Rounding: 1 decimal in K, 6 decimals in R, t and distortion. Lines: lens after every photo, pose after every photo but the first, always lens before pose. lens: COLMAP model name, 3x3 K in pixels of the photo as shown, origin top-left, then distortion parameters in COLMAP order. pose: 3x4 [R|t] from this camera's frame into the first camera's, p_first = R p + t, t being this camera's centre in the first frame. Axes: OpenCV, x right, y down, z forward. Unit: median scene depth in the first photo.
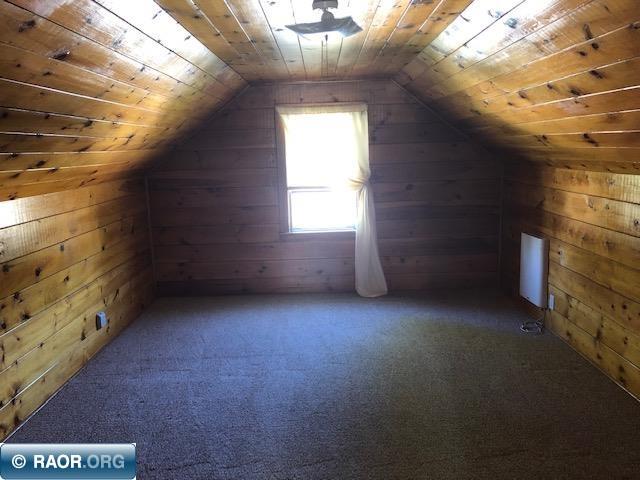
lens RADIAL K [[509.1, 0, 320.0], [0, 509.1, 240.0], [0, 0, 1]] dist [0.043118, -0.050892]
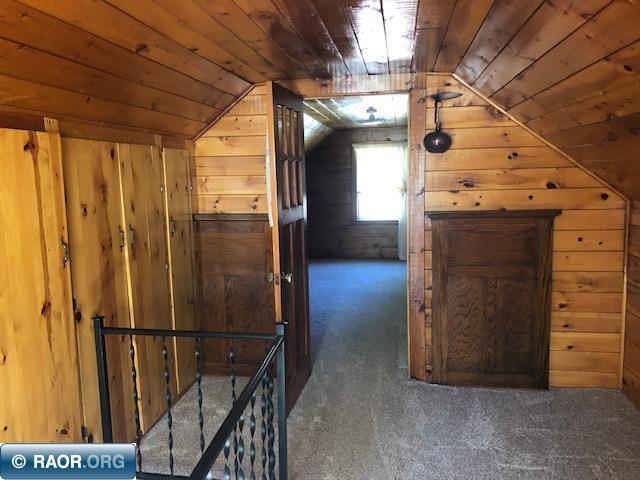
lens RADIAL K [[509.1, 0, 320.0], [0, 509.1, 240.0], [0, 0, 1]] dist [0.043118, -0.050892]
pose [[0.989314, 0.031572, -0.142338, 0.056380], [-0.034338, 0.999265, -0.017015, 0.083874], [0.141697, 0.021721, 0.989672, -0.644632]]
